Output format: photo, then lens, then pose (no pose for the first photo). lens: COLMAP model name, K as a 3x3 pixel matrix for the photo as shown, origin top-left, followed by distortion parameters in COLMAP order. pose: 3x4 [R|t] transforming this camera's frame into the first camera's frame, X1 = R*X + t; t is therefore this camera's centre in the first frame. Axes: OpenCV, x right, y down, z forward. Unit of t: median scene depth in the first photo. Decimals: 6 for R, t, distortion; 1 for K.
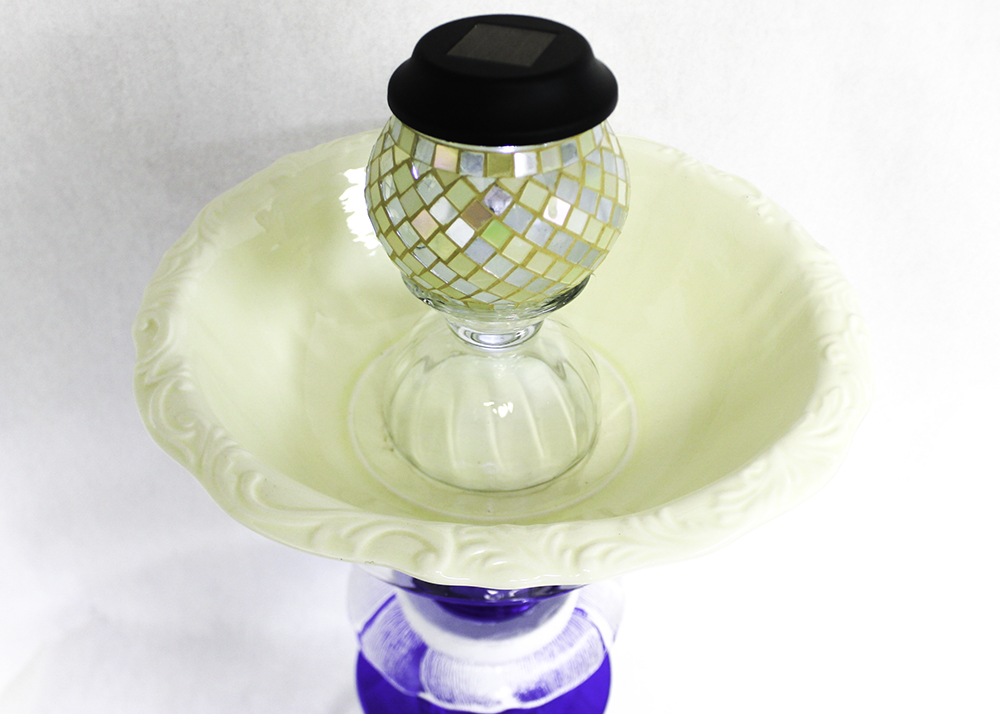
lens RADIAL K [[969.5, 0, 494.1], [0, 969.5, 360.0], [0, 0, 1]] dist [-0.096117, 0.000000]
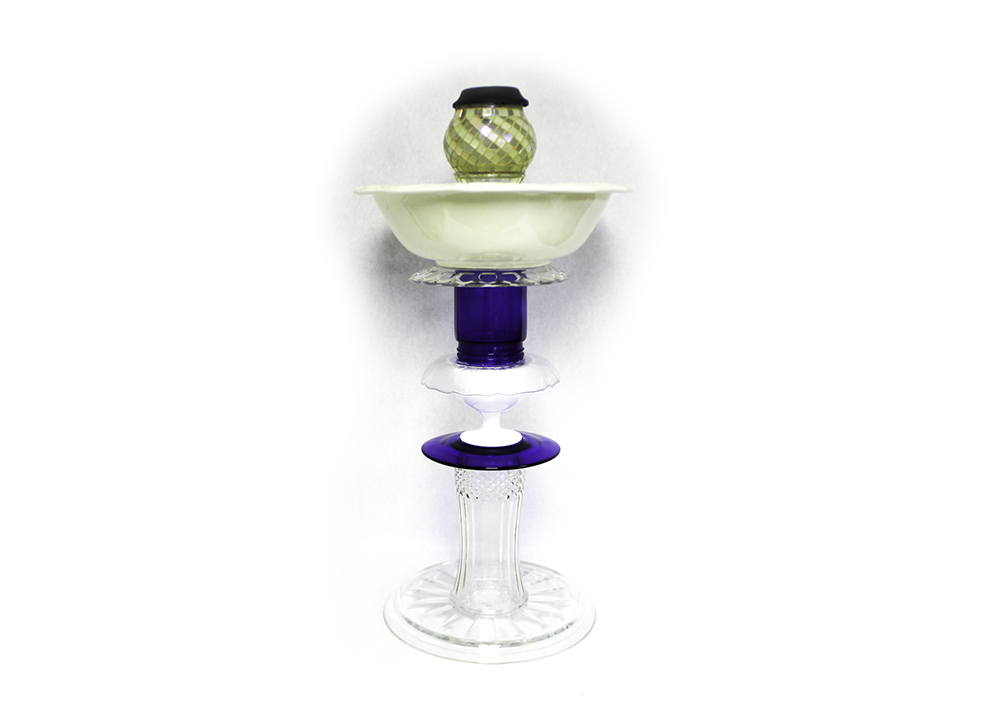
lens RADIAL K [[969.5, 0, 476.6], [0, 969.5, 369.2], [0, 0, 1]] dist [-0.096117, 0.000000]
pose [[0.996769, -0.004904, -0.080177, 0.135620], [-0.035739, 0.866826, -0.497329, 1.314978], [0.071938, 0.498587, 0.863849, -0.817372]]
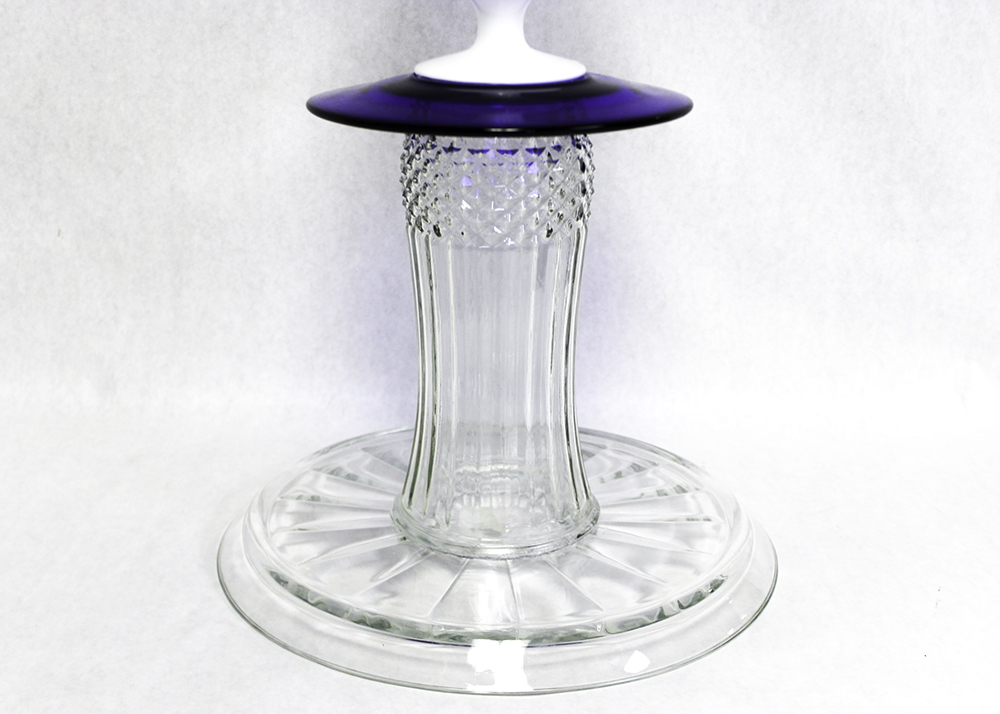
lens RADIAL K [[1454.1, 0, 495.9], [0, 1454.1, 358.0], [0, 0, 1]] dist [-0.010670, 0.000000]
pose [[0.998364, -0.005098, -0.056950, 0.054411], [-0.018282, 0.915269, -0.402428, 1.046505], [0.054176, 0.402811, 0.913678, 0.168859]]
